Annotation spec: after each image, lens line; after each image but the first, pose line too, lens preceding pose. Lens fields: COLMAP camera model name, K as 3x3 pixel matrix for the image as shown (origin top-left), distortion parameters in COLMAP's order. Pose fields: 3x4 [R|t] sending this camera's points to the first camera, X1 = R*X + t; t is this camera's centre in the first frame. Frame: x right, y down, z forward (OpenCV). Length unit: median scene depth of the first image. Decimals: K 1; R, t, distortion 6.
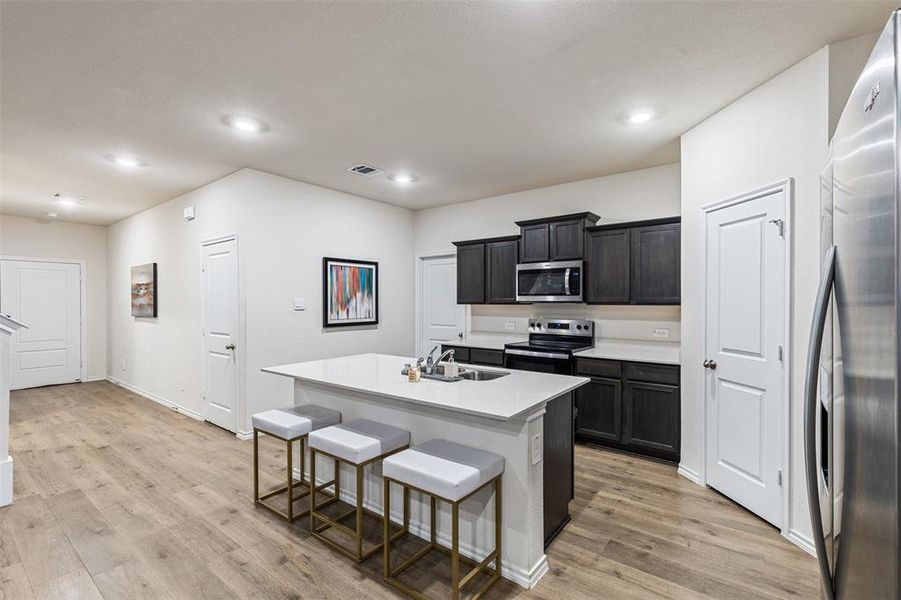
lens RADIAL K [[405.8, 0, 455.4], [0, 405.8, 301.7], [0, 0, 1]] dist [0.003424, -0.002569]
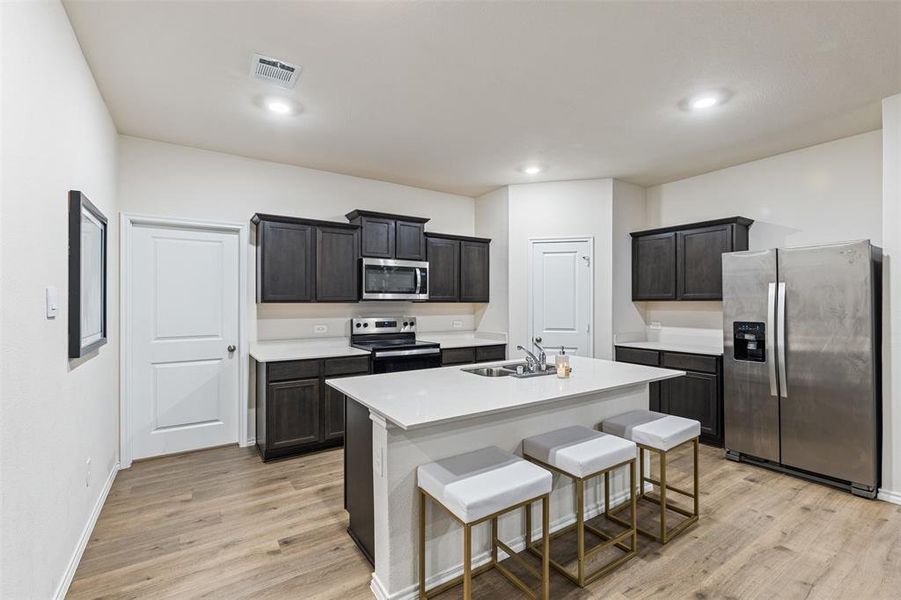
lens RADIAL K [[405.8, 0, 458.4], [0, 405.8, 298.7], [0, 0, 1]] dist [0.003424, -0.002569]
pose [[0.313387, 0.007676, 0.949594, -0.731813], [-0.000342, 0.999968, -0.007970, 0.006274], [-0.949625, 0.002173, 0.313380, 0.600187]]
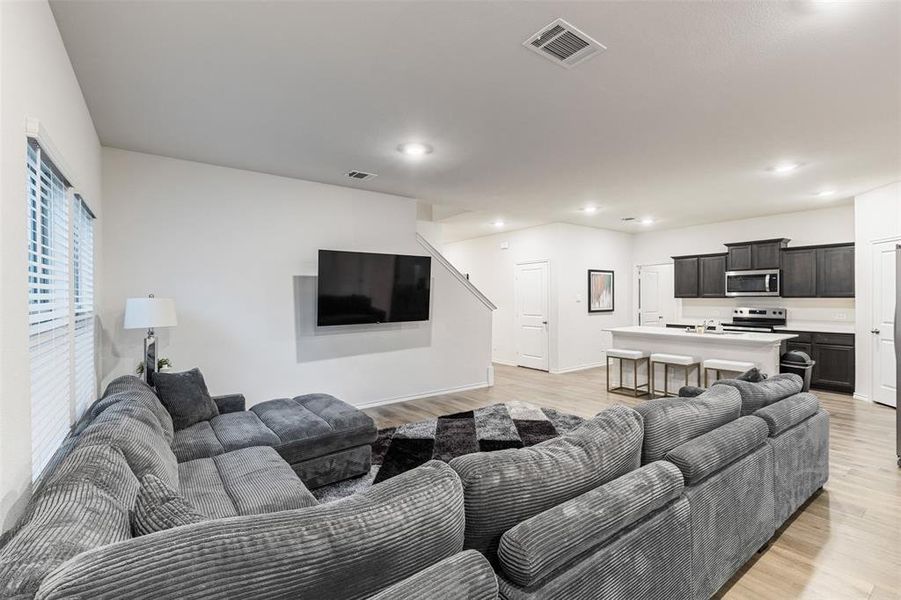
lens RADIAL K [[405.8, 0, 462.9], [0, 405.8, 298.5], [0, 0, 1]] dist [0.003424, -0.002569]
pose [[0.964688, -0.002574, -0.263382, -0.466933], [0.003274, 0.999992, 0.002218, 0.002998], [0.263374, -0.003002, 0.964689, -0.862307]]
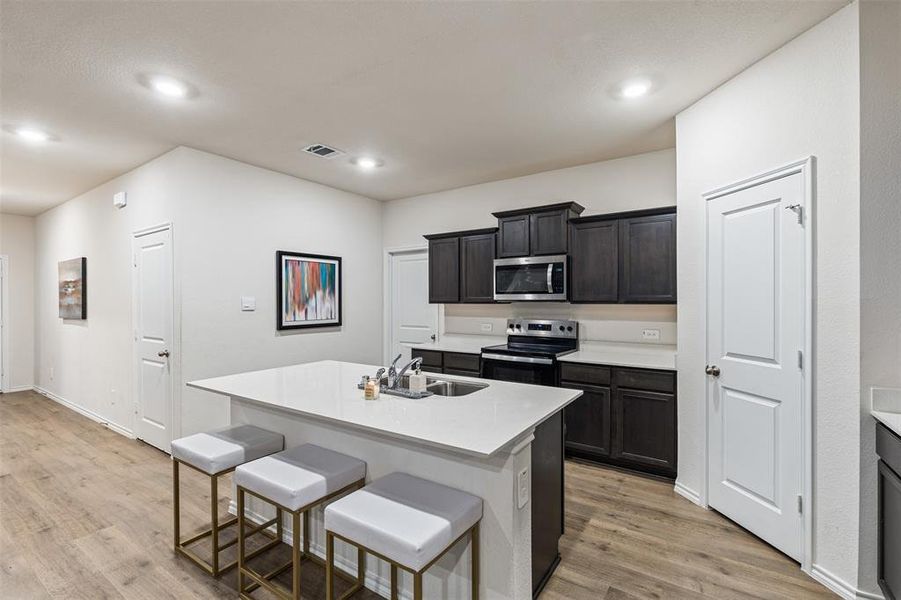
lens RADIAL K [[405.8, 0, 456.5], [0, 405.8, 299.0], [0, 0, 1]] dist [0.003424, -0.002569]
pose [[0.997987, -0.001656, 0.063394, 0.010448], [0.001946, 0.999988, -0.004517, 0.000549], [-0.063386, 0.004632, 0.997978, 0.112825]]
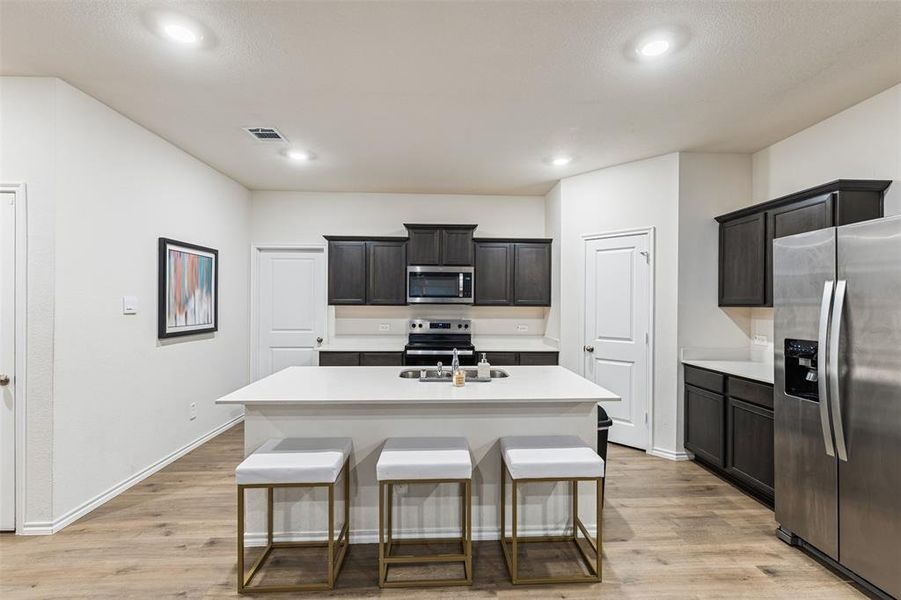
lens RADIAL K [[405.8, 0, 458.1], [0, 405.8, 300.9], [0, 0, 1]] dist [0.003424, -0.002569]
pose [[0.762758, 0.007921, 0.646635, -0.470314], [-0.006048, 0.999969, -0.005115, -0.000658], [-0.646655, -0.000010, 0.762782, 0.168409]]
